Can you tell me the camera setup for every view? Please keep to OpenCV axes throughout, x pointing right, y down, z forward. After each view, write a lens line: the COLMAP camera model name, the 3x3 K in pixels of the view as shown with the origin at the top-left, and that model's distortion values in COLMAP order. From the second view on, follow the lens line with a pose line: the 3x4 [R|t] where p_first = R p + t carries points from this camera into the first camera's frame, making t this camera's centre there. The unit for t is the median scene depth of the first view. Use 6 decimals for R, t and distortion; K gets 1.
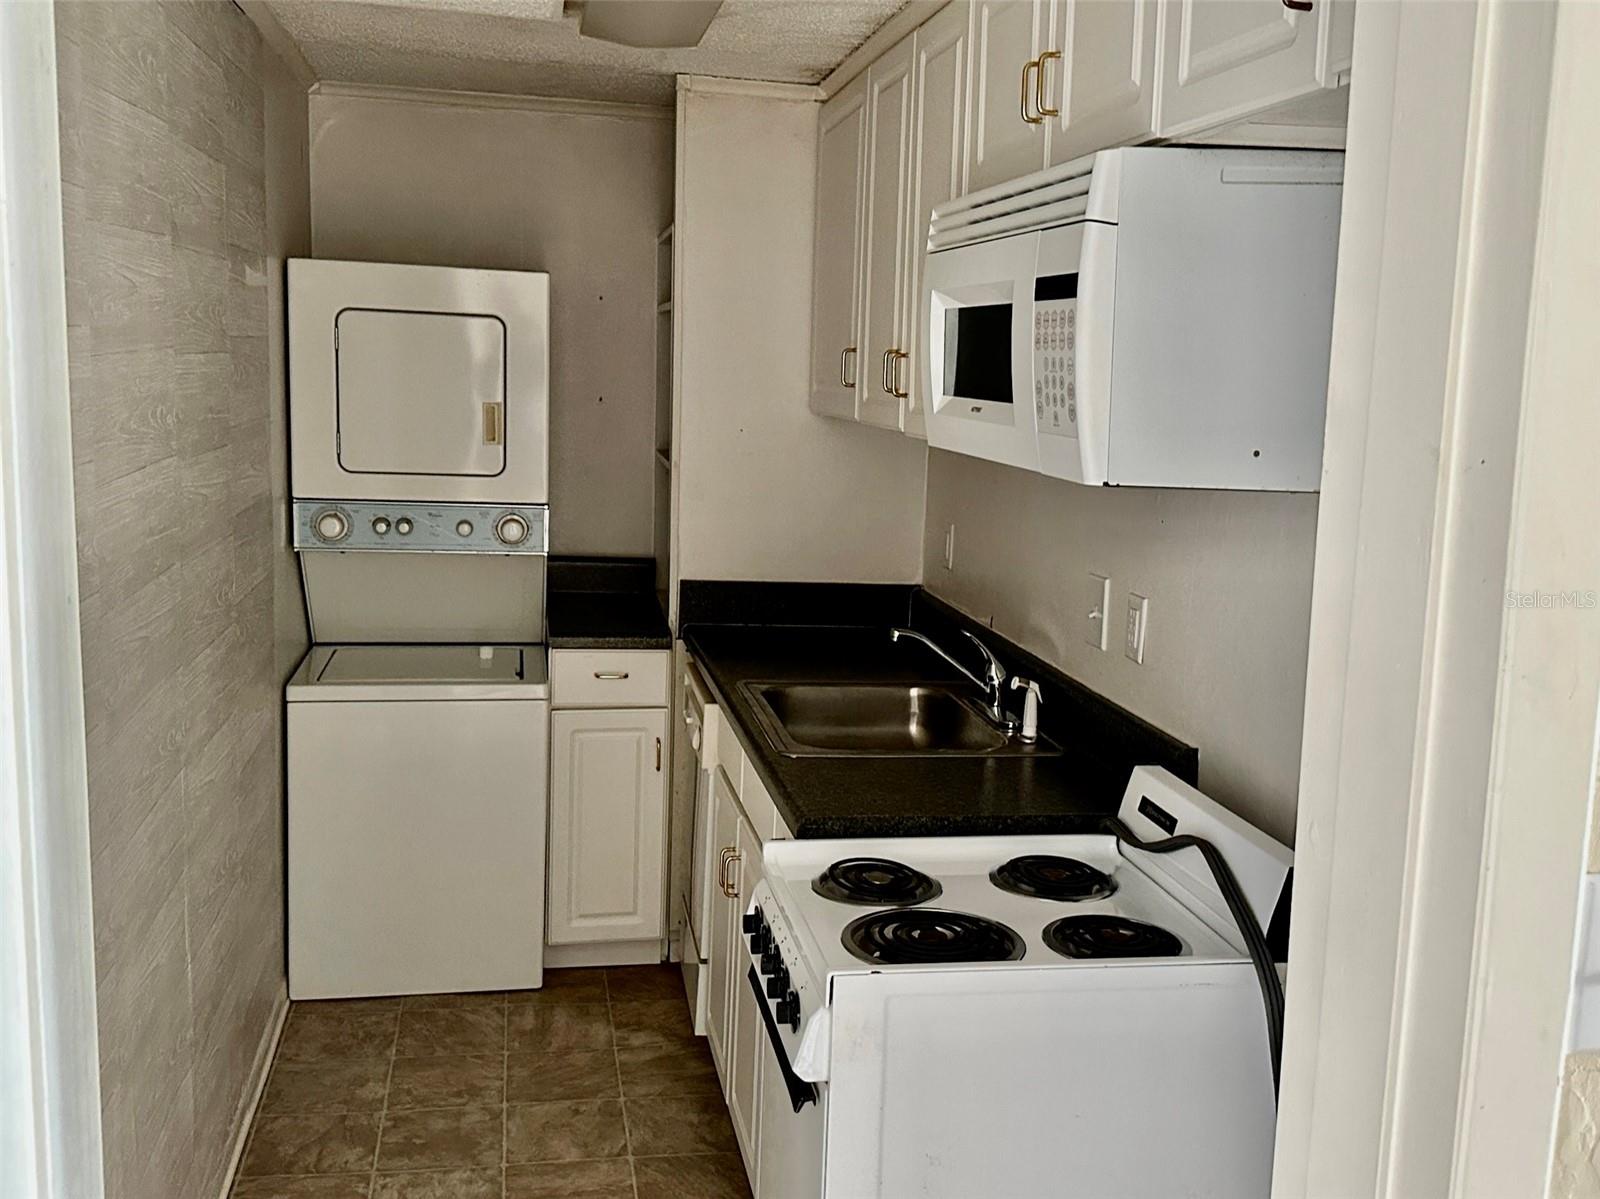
lens RADIAL K [[1548.4, 0, 800.0], [0, 1548.4, 599.5], [0, 0, 1]] dist [0.102250, -0.020924]
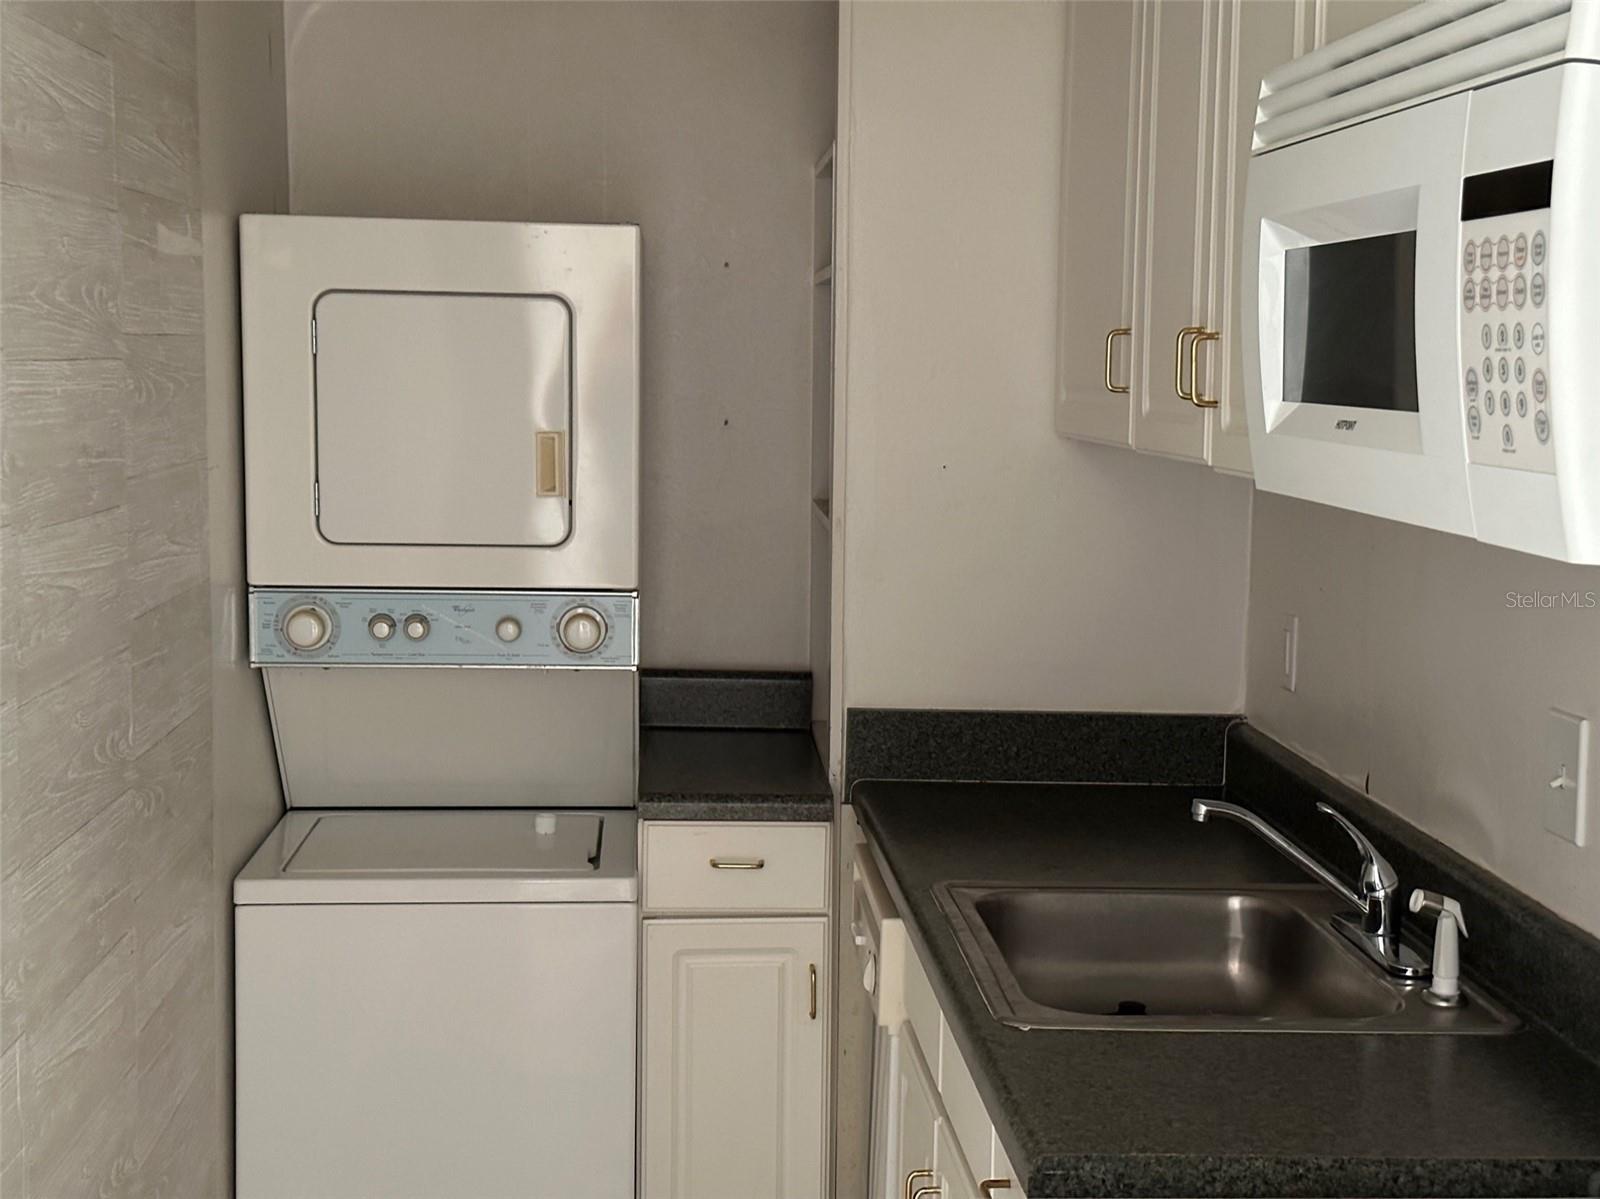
lens RADIAL K [[2245.0, 0, 800.4], [0, 2245.0, 634.2], [0, 0, 1]] dist [0.152915, -0.057017]
pose [[0.993555, -0.007928, -0.113074, 0.007418], [0.004131, 0.999421, -0.033779, -0.014449], [0.113277, 0.033095, 0.993012, 0.120529]]
